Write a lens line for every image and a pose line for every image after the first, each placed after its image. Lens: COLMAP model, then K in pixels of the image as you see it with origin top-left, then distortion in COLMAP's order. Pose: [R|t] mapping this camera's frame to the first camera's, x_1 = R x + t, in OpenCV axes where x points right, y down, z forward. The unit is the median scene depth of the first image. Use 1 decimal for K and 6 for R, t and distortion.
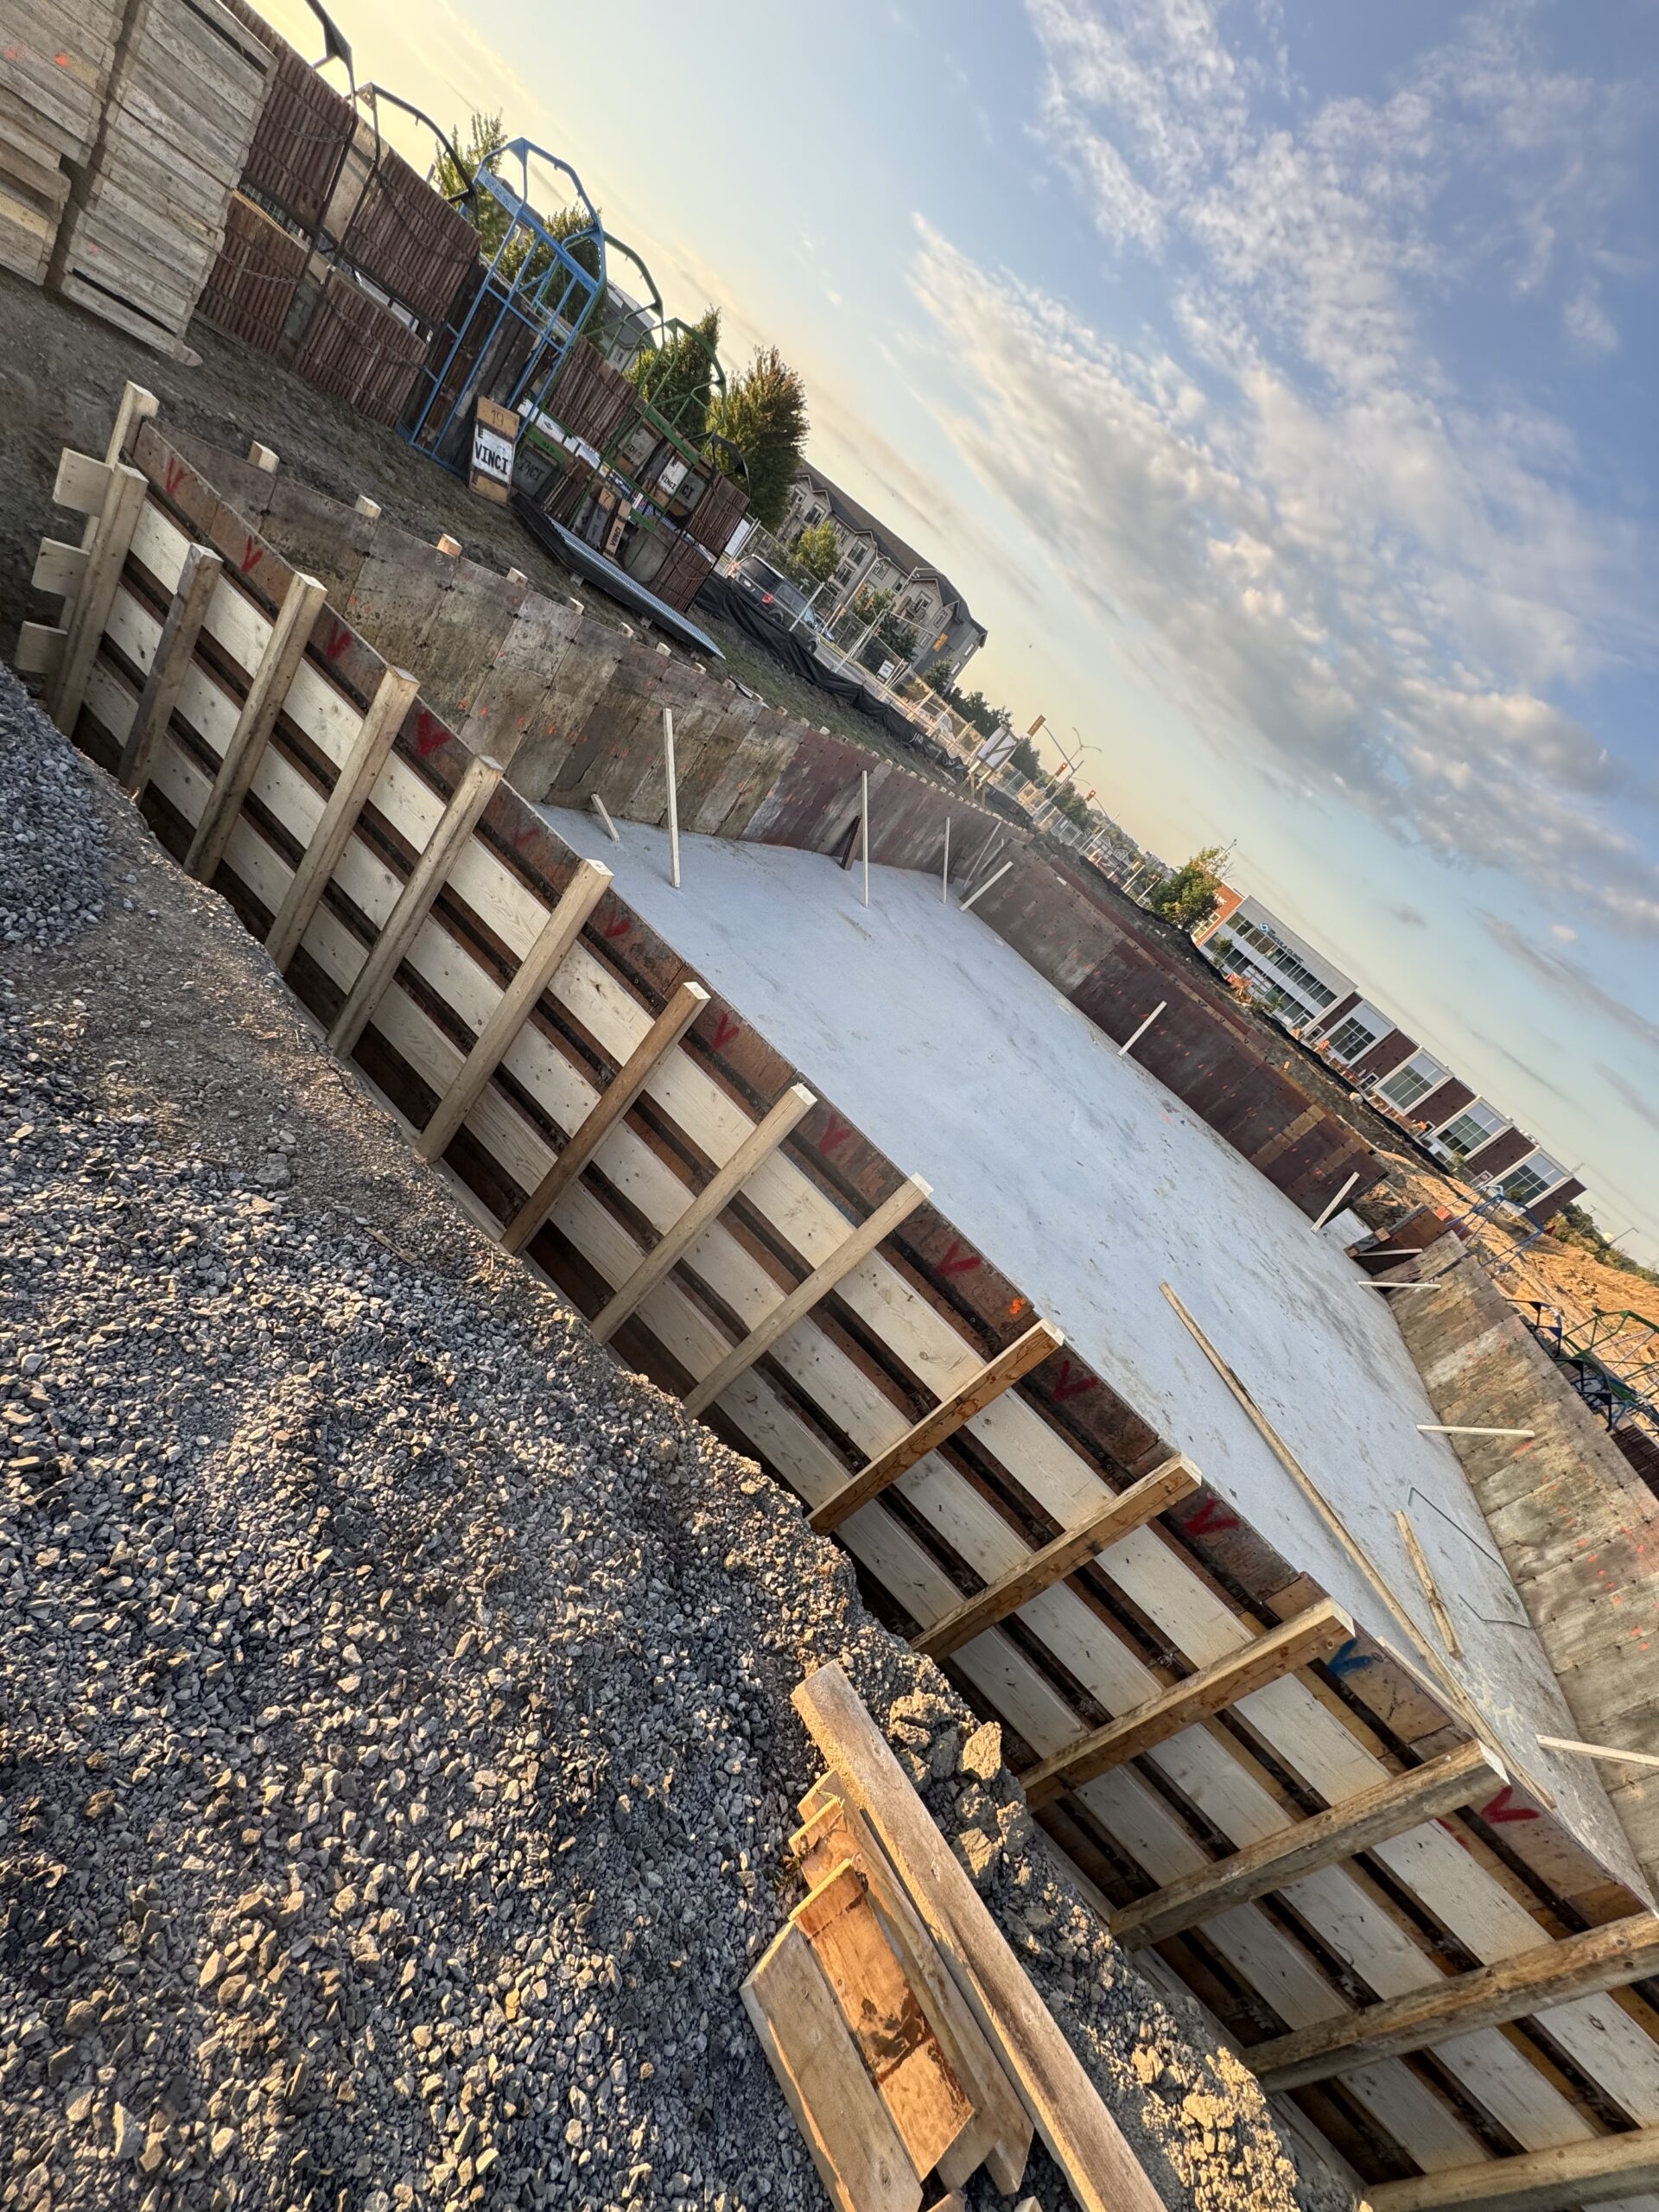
lens RADIAL K [[883.7, 0, 831.8], [0, 883.7, 1107.2], [0, 0, 1]] dist [-0.001147, 0.000061]
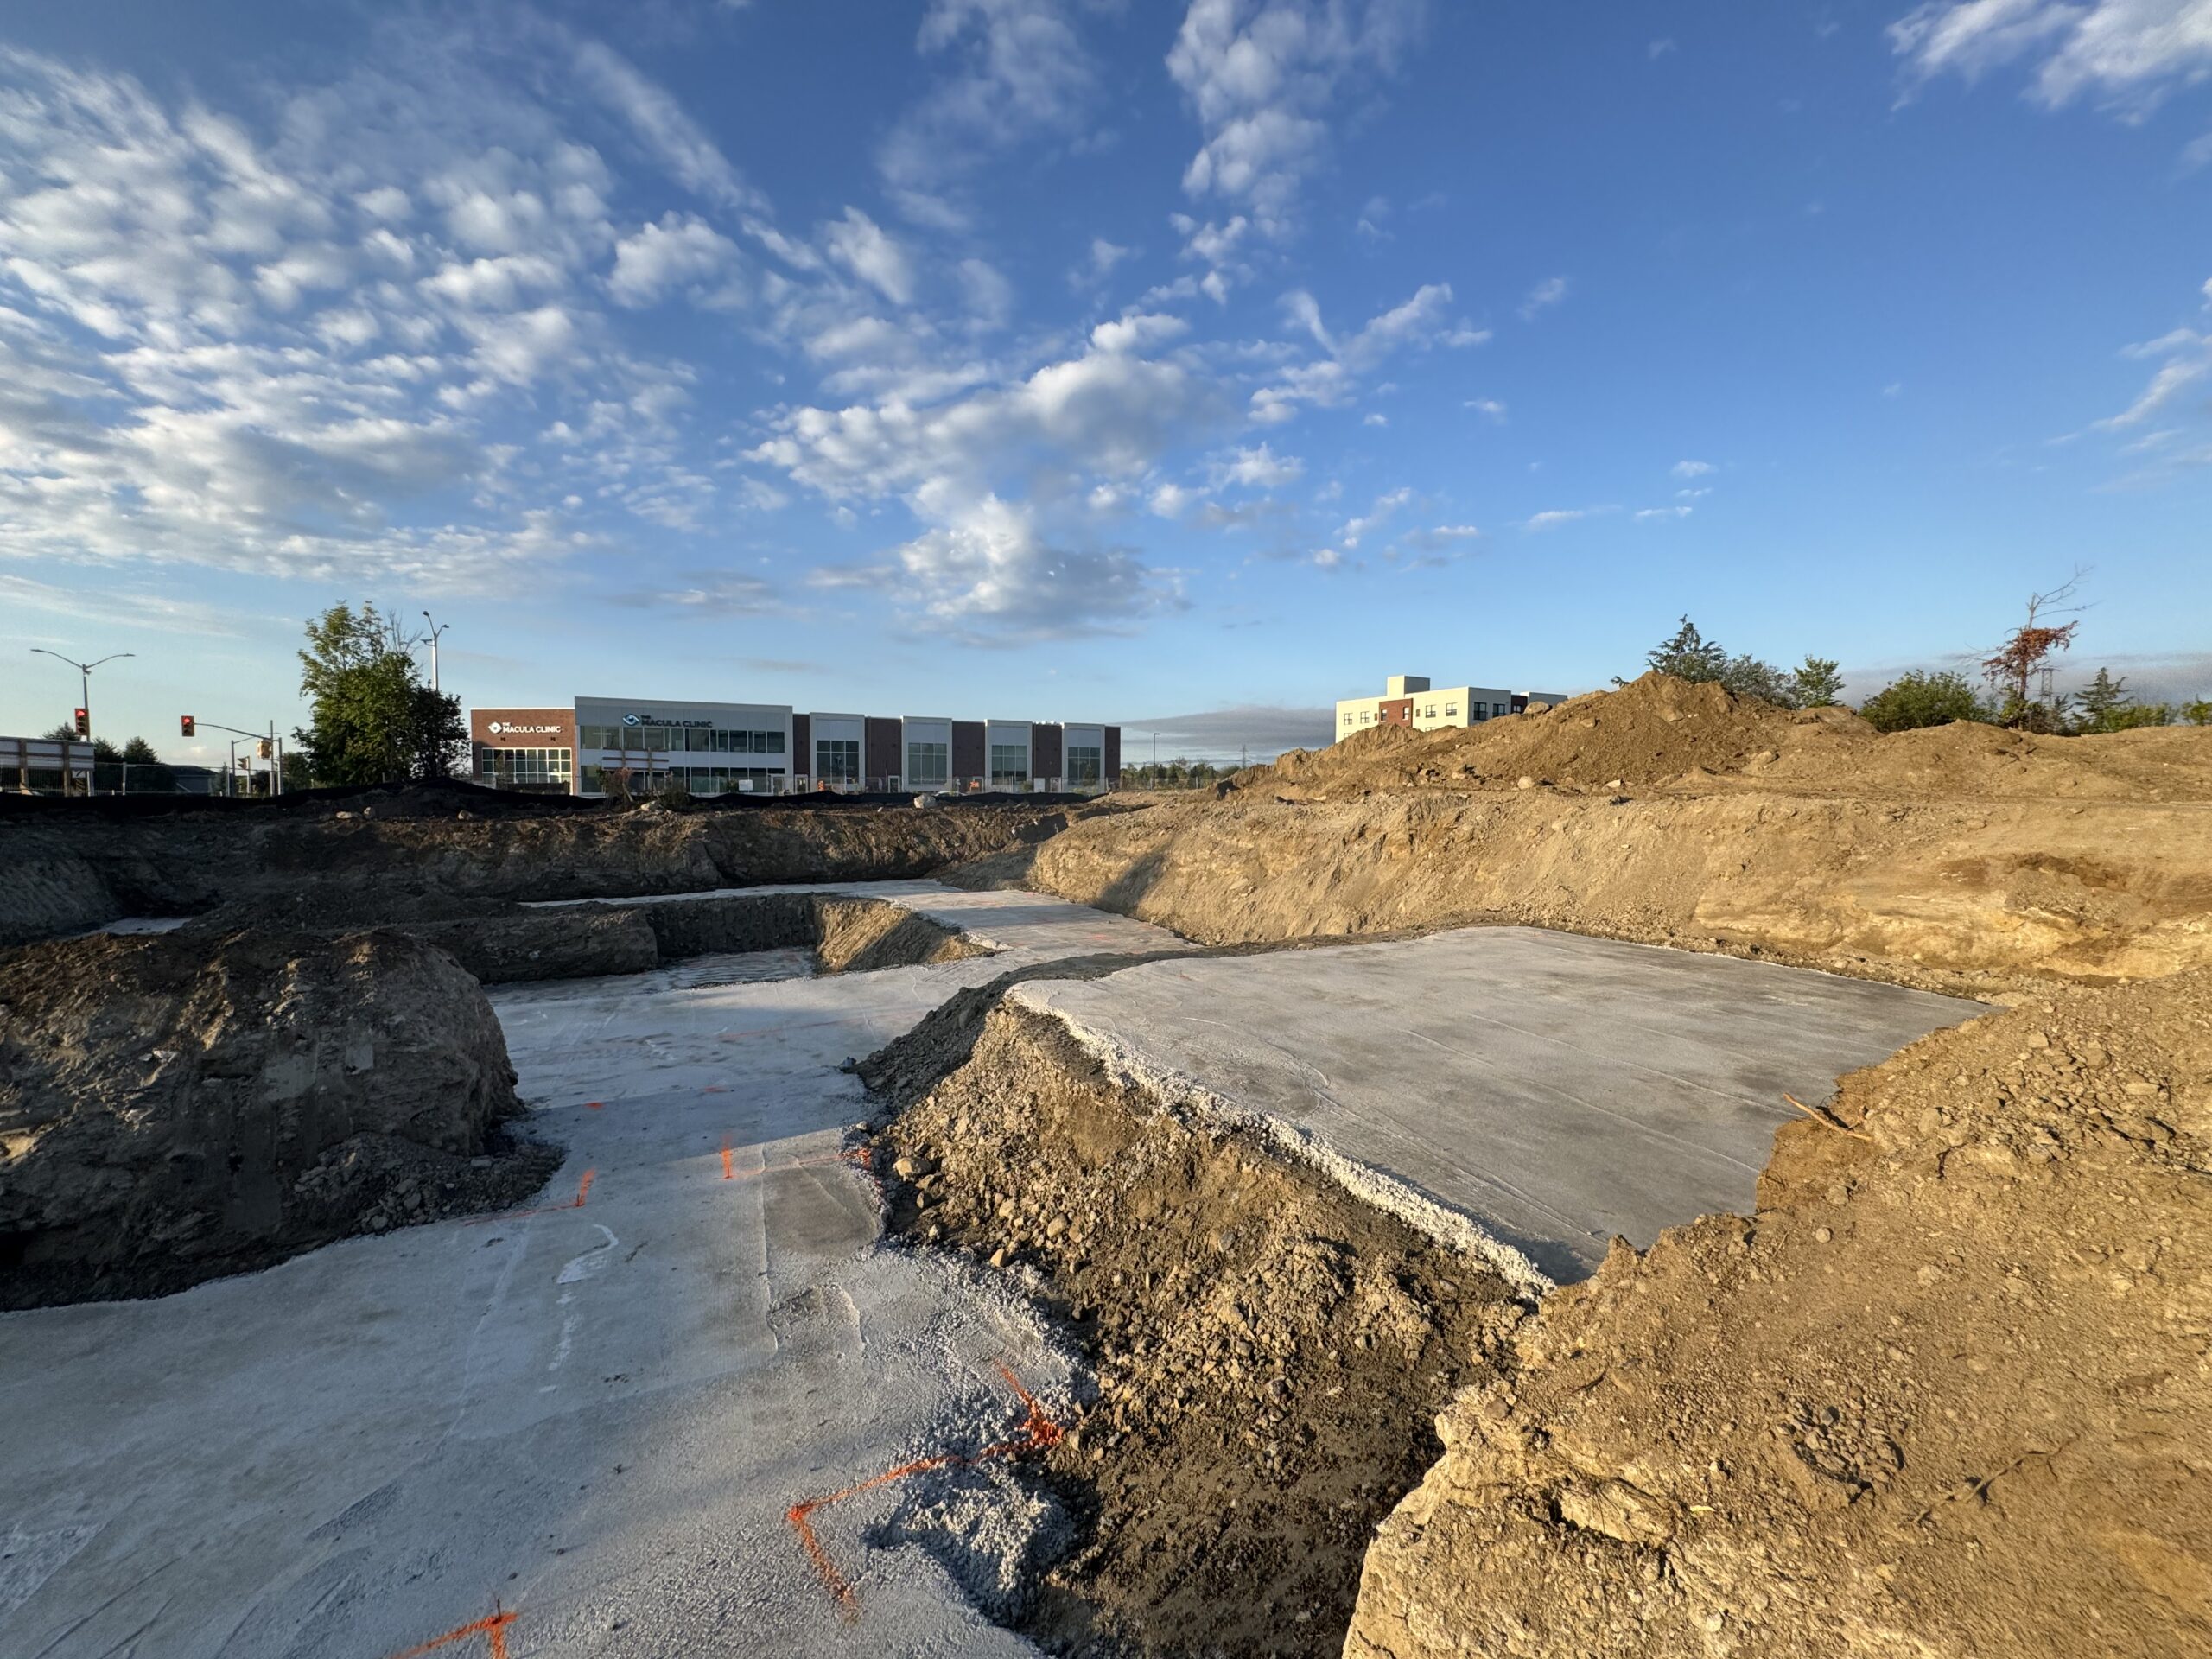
lens RADIAL K [[883.7, 0, 1108.4], [0, 883.7, 819.7], [0, 0, 1]] dist [-0.001147, 0.000061]
pose [[0.446916, -0.645413, 0.619442, 0.185601], [0.697551, 0.684950, 0.210397, -0.040036], [-0.560080, 0.338062, 0.756323, 0.307107]]
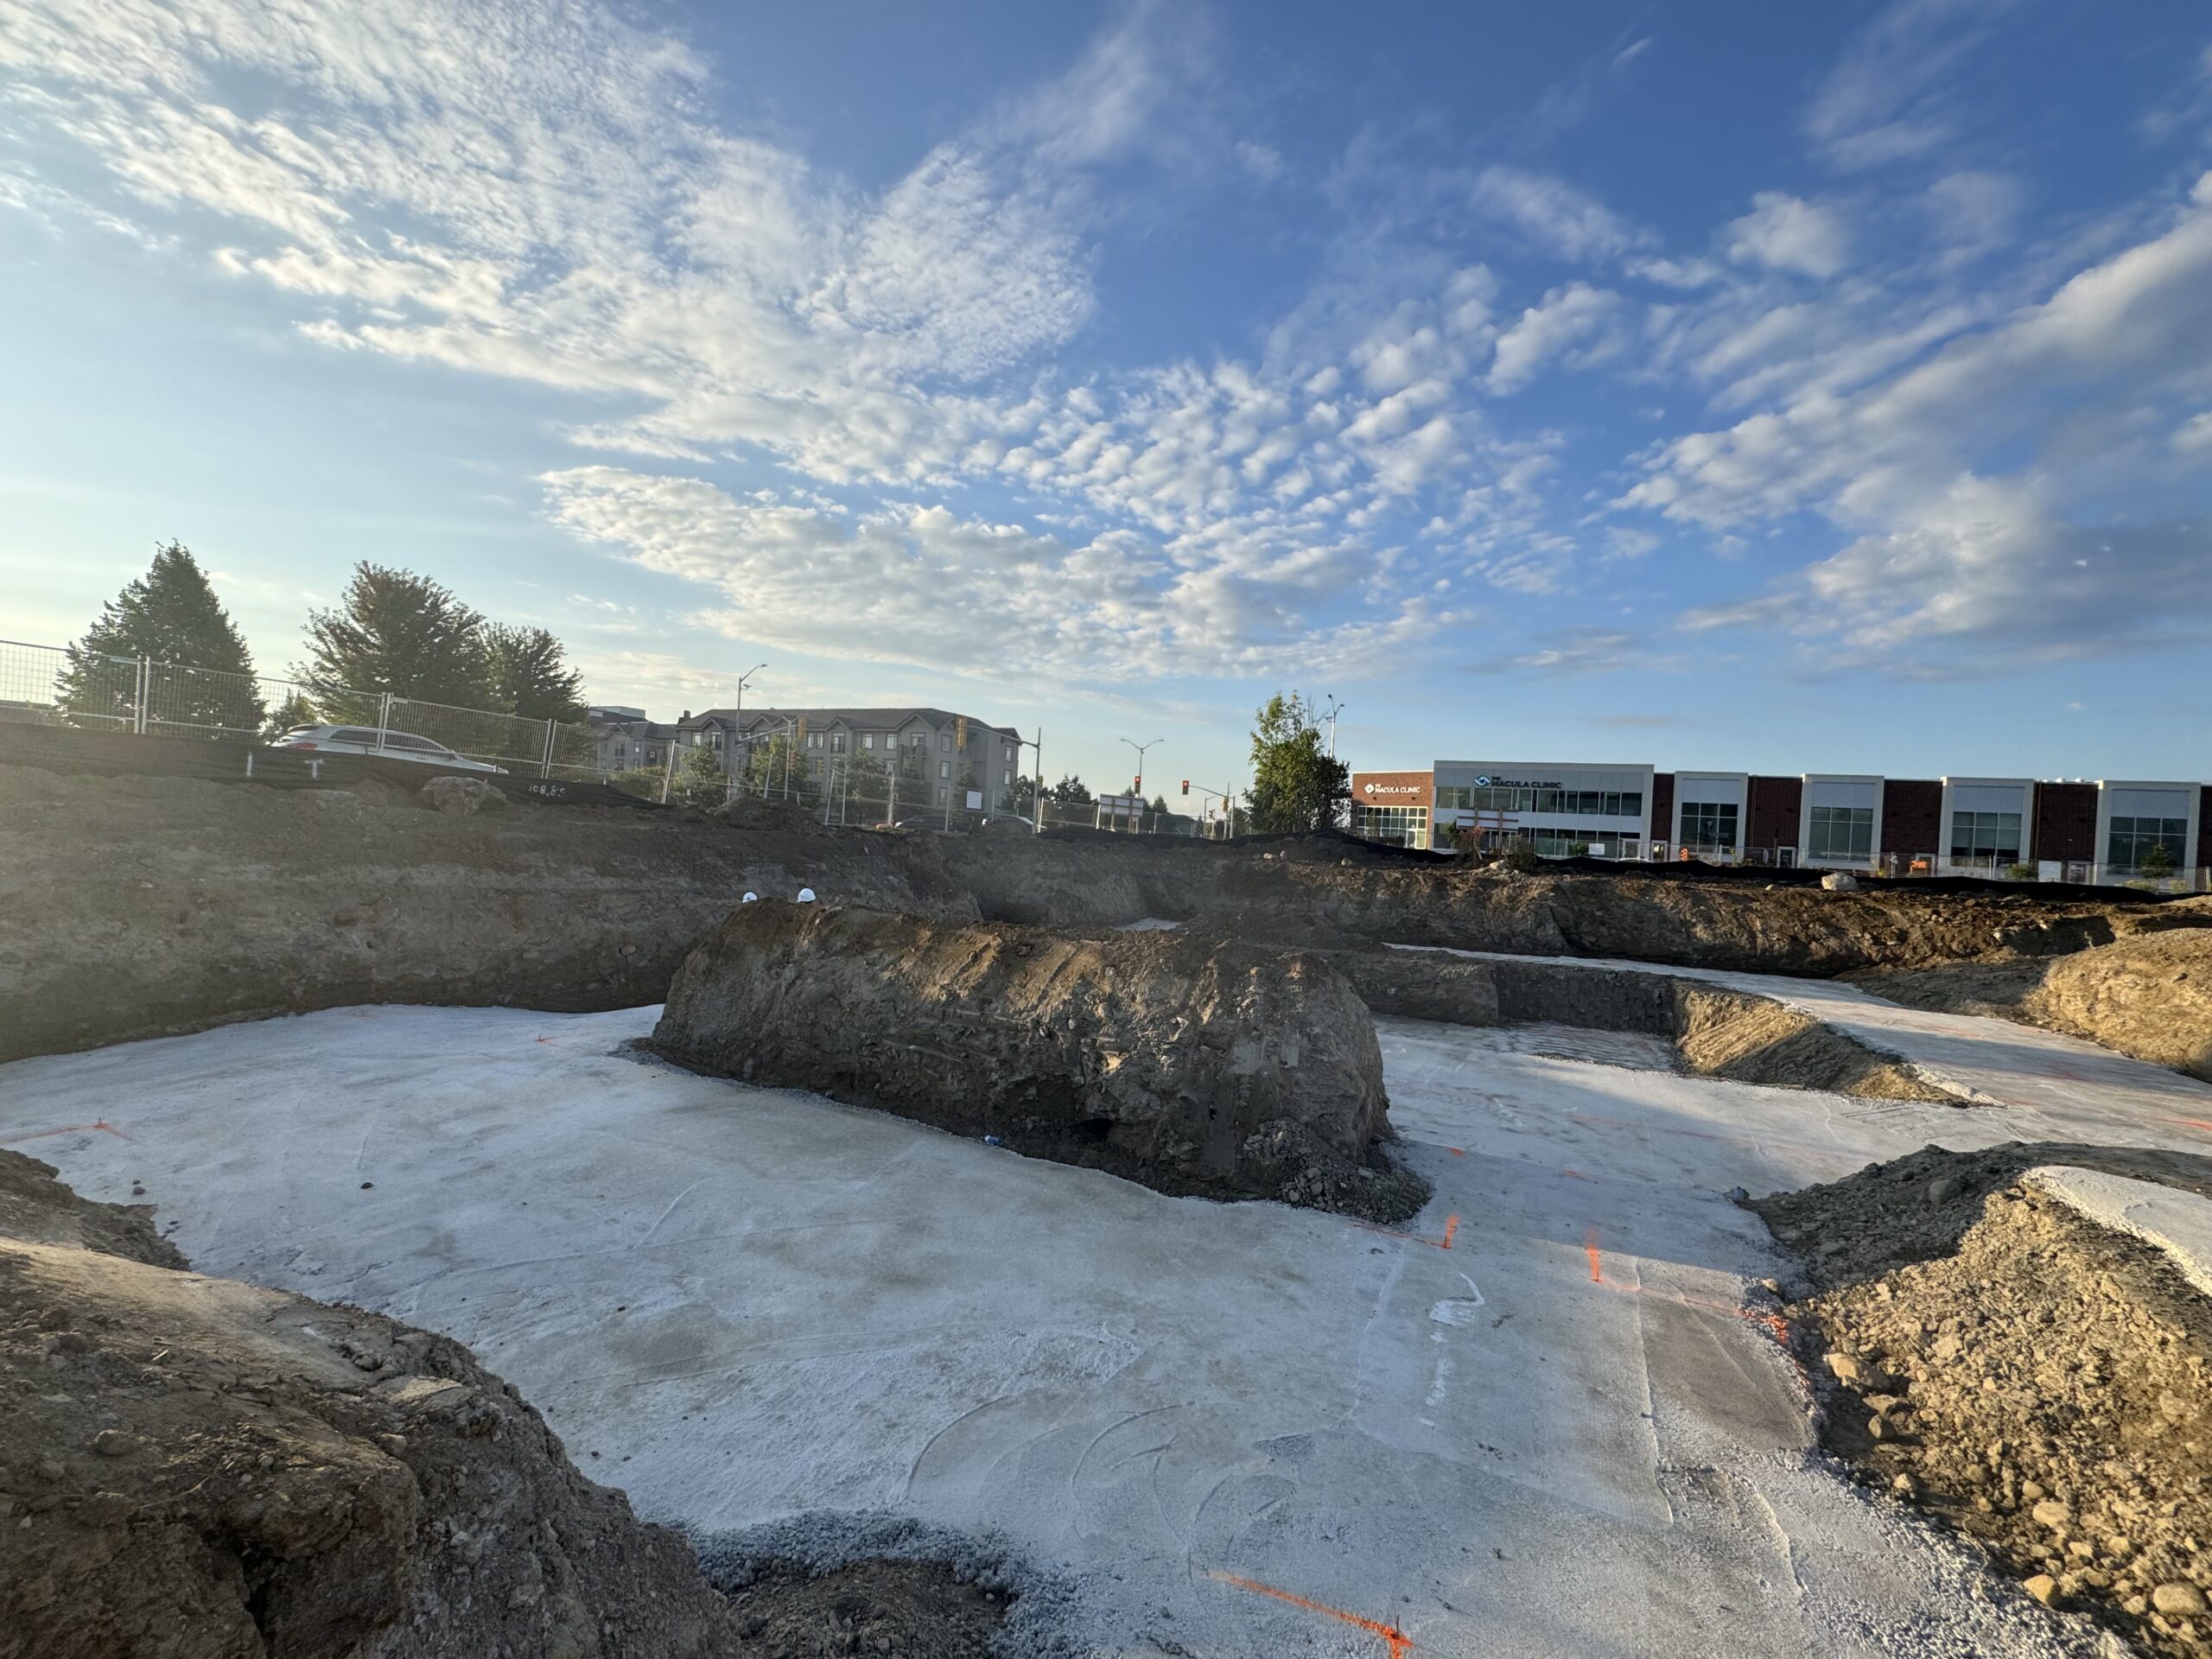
lens RADIAL K [[883.7, 0, 1101.7], [0, 883.7, 820.9], [0, 0, 1]] dist [-0.001147, 0.000061]
pose [[0.811521, -0.581445, 0.057925, 0.183772], [0.545437, 0.718223, -0.432035, -0.042750], [0.209601, 0.382200, 0.899995, 0.309153]]
